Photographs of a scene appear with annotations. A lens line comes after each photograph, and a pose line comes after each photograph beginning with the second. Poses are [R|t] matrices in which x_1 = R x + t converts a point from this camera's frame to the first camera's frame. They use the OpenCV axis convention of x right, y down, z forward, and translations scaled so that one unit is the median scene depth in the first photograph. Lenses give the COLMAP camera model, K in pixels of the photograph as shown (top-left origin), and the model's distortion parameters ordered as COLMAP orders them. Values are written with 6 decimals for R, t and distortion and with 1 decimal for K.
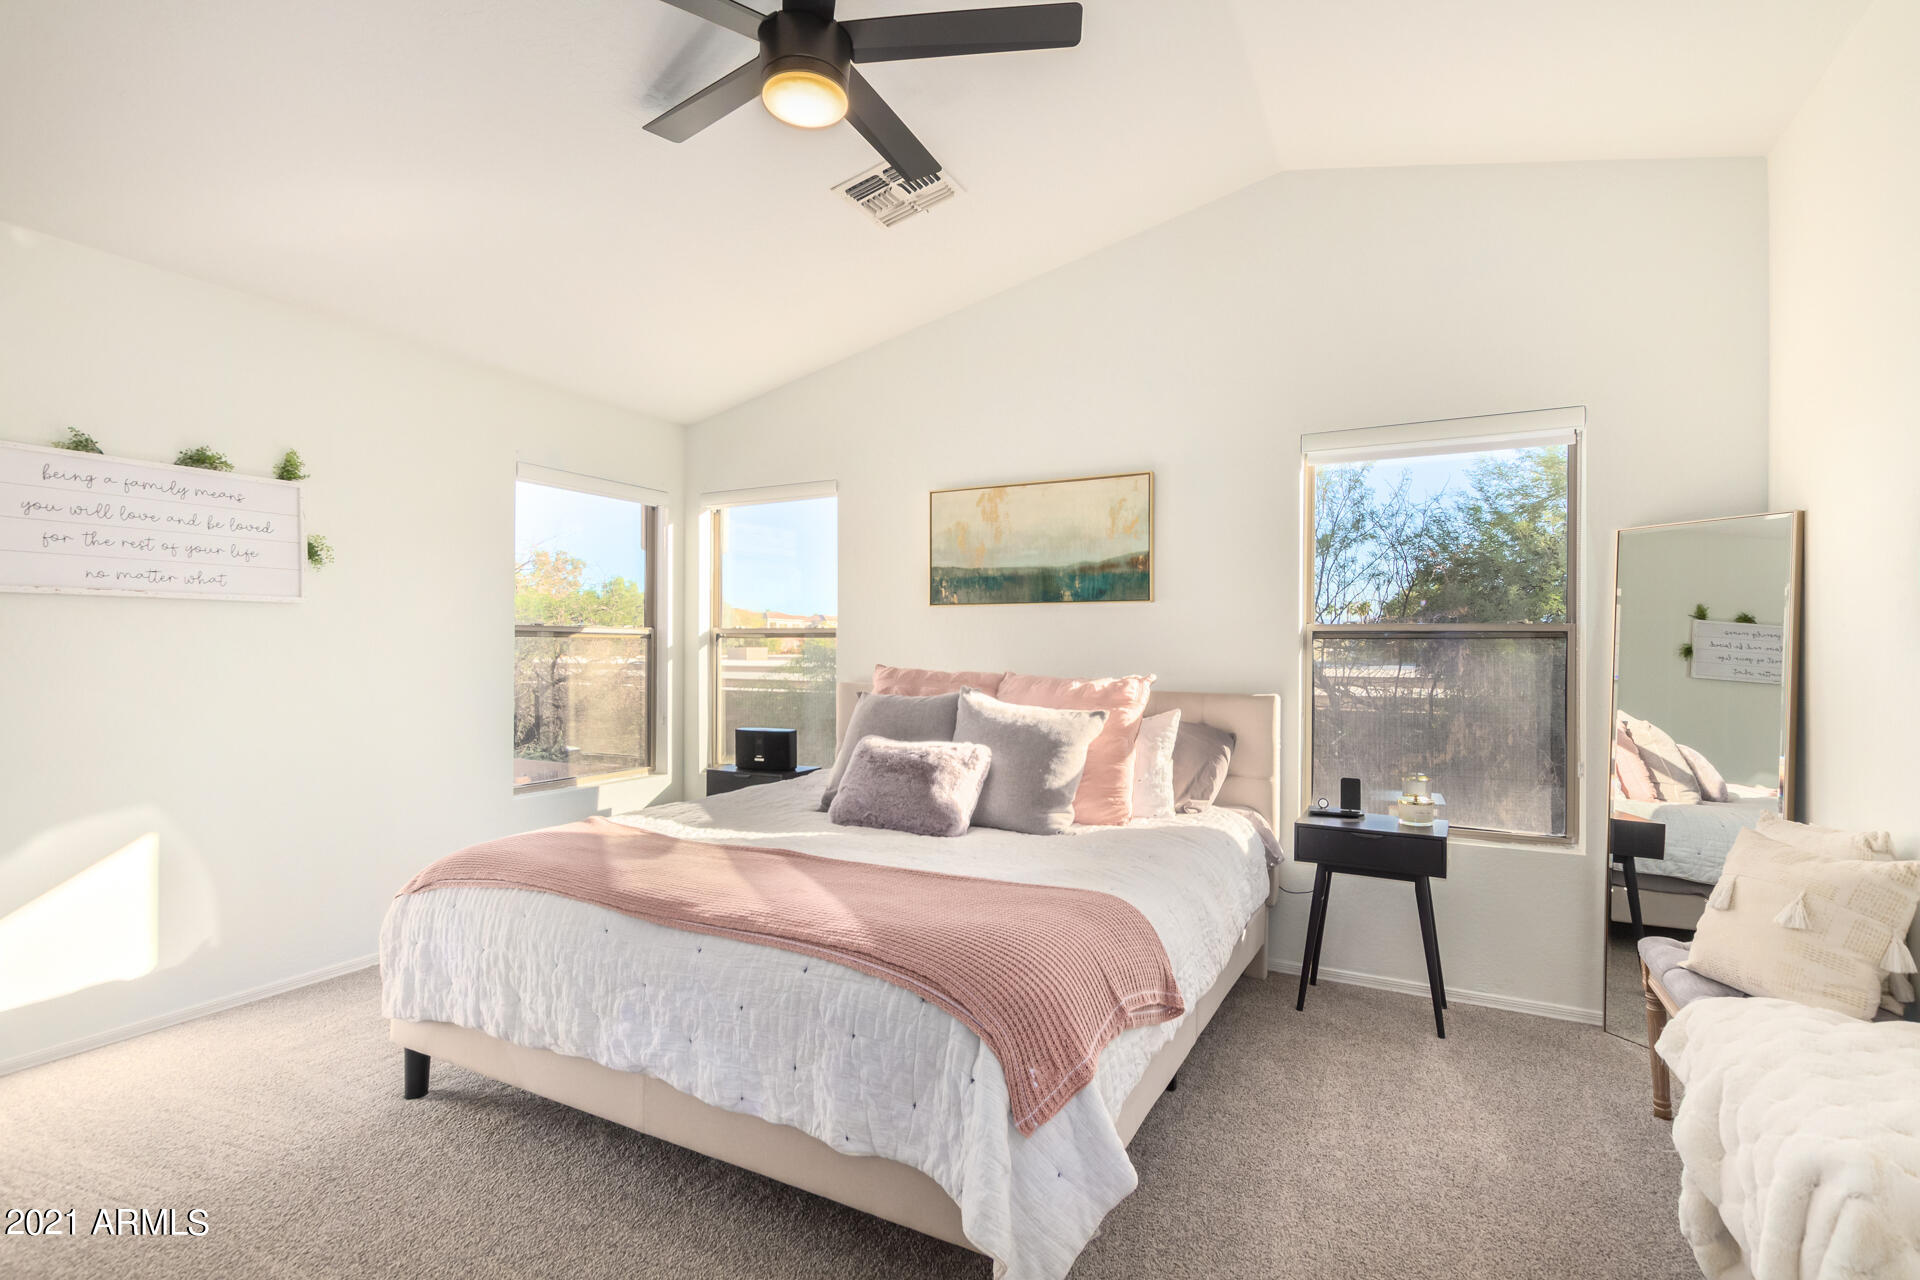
lens RADIAL K [[882.4, 0, 962.1], [0, 882.4, 645.8], [0, 0, 1]] dist [0.000588, 0.000082]
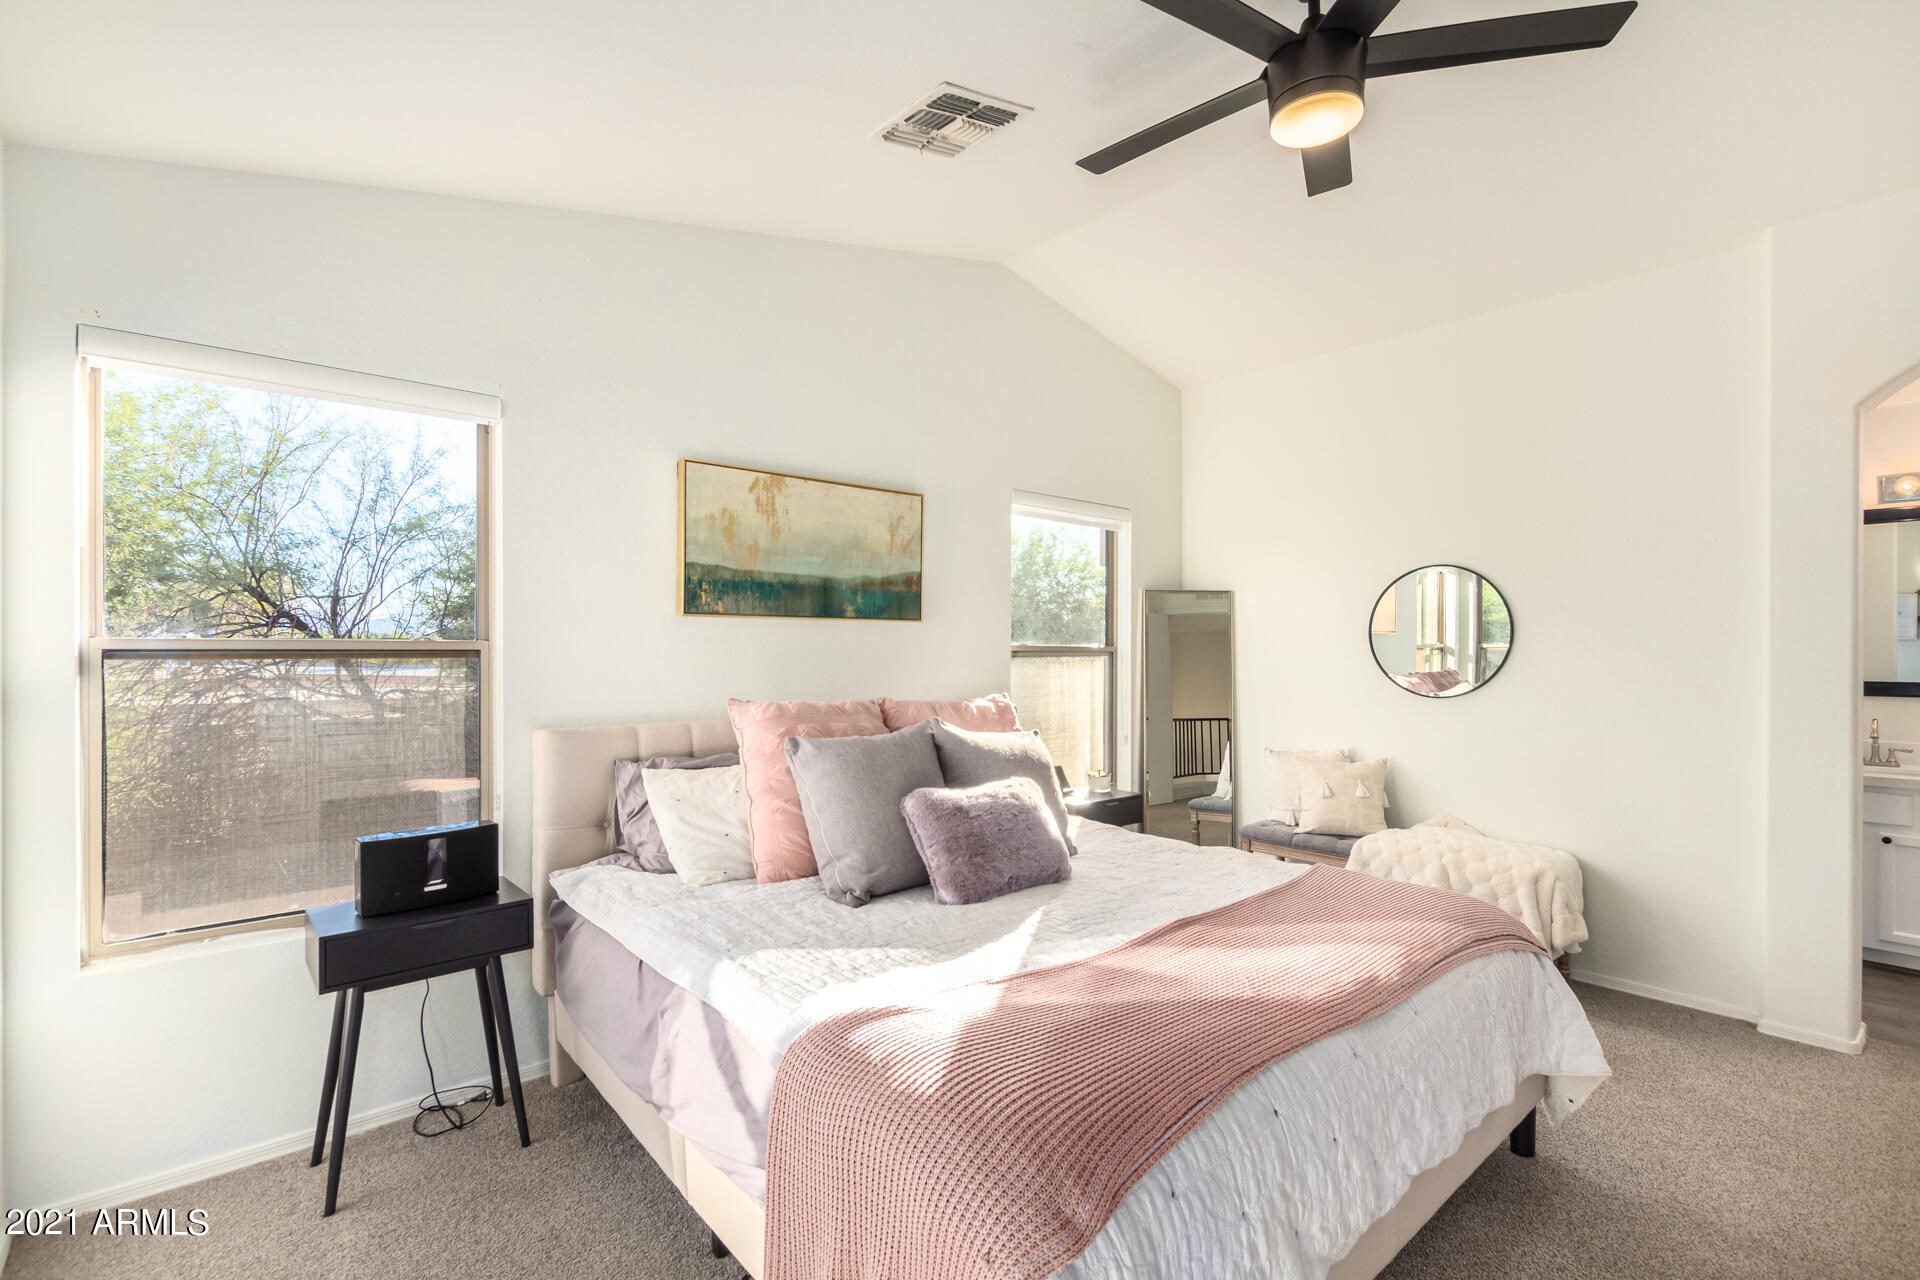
lens RADIAL K [[858.4, 0, 960.0], [0, 858.4, 640.0], [0, 0, 1]] dist [0.000521, 0.000064]
pose [[0.382953, 0.015363, 0.923640, -0.636783], [0.009909, 0.999736, -0.020737, -0.007927], [-0.923715, 0.017094, 0.382700, 0.546713]]
